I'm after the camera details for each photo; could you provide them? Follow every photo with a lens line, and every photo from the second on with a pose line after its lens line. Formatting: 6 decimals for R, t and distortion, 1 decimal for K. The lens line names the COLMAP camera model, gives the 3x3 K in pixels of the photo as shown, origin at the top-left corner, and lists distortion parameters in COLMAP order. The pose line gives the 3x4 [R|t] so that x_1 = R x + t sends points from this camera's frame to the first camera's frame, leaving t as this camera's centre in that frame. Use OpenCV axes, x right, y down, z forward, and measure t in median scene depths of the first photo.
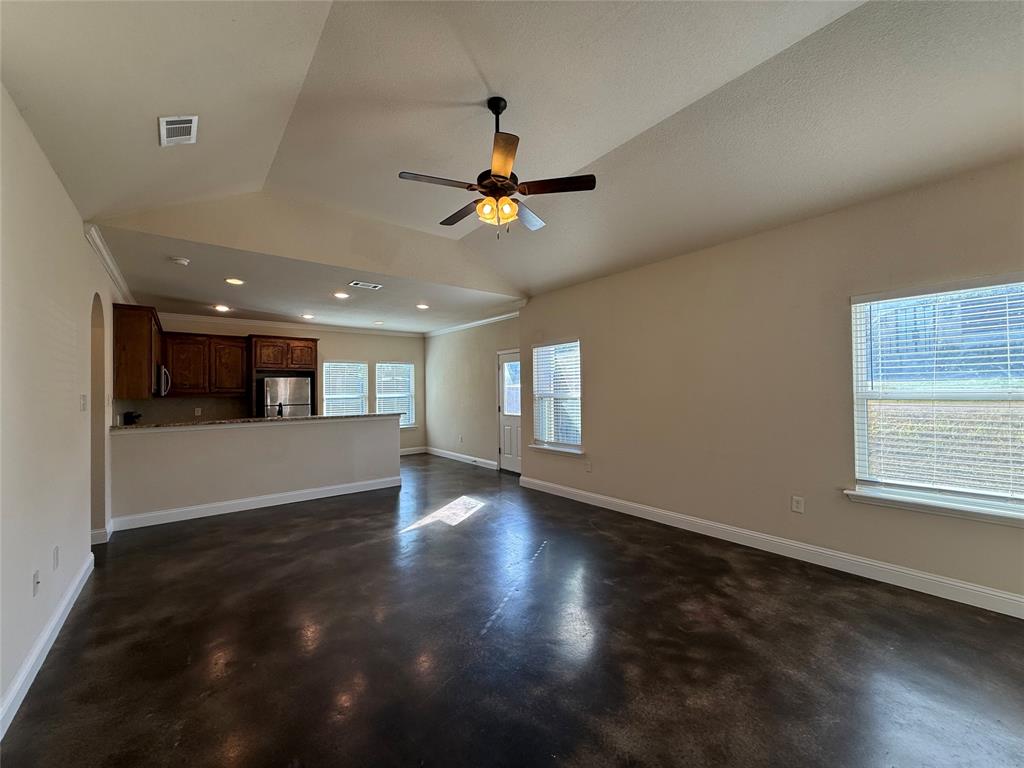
lens RADIAL K [[408.4, 0, 512.2], [0, 408.4, 384.2], [0, 0, 1]] dist [0.001853, -0.000332]
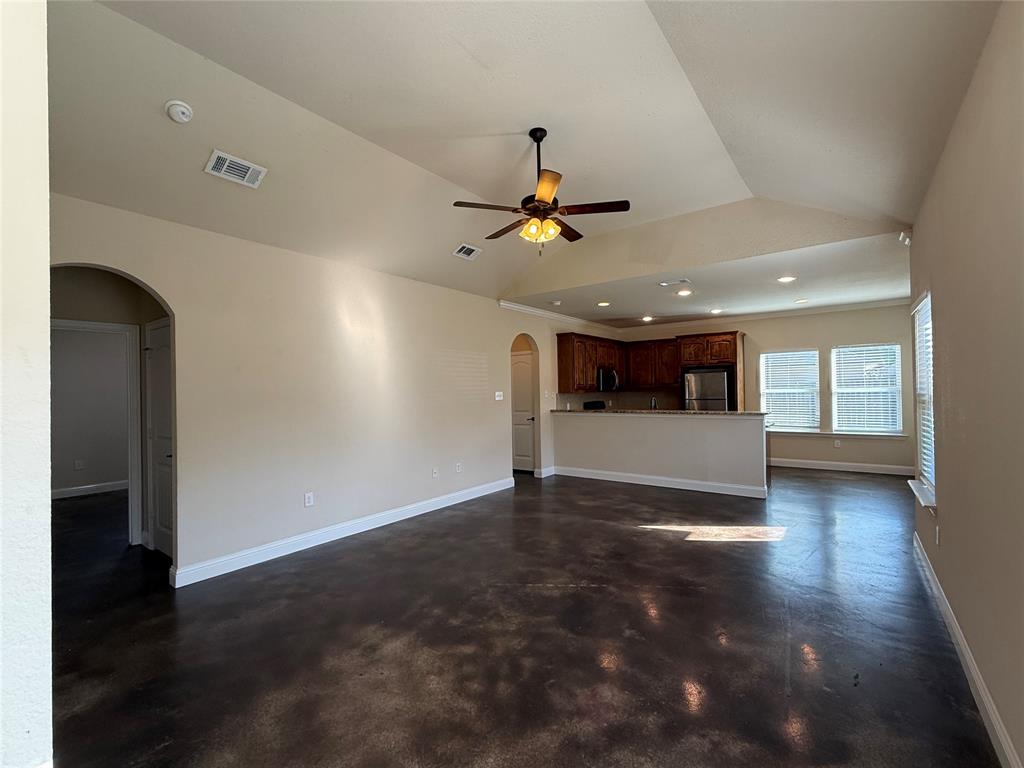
lens RADIAL K [[448.6, 0, 511.7], [0, 448.6, 390.5], [0, 0, 1]] dist [0.002254, -0.000409]
pose [[0.244170, 0.009858, -0.969682, 0.621688], [0.030881, 0.999362, 0.017936, -0.010631], [0.969241, -0.034324, 0.243710, 0.346353]]
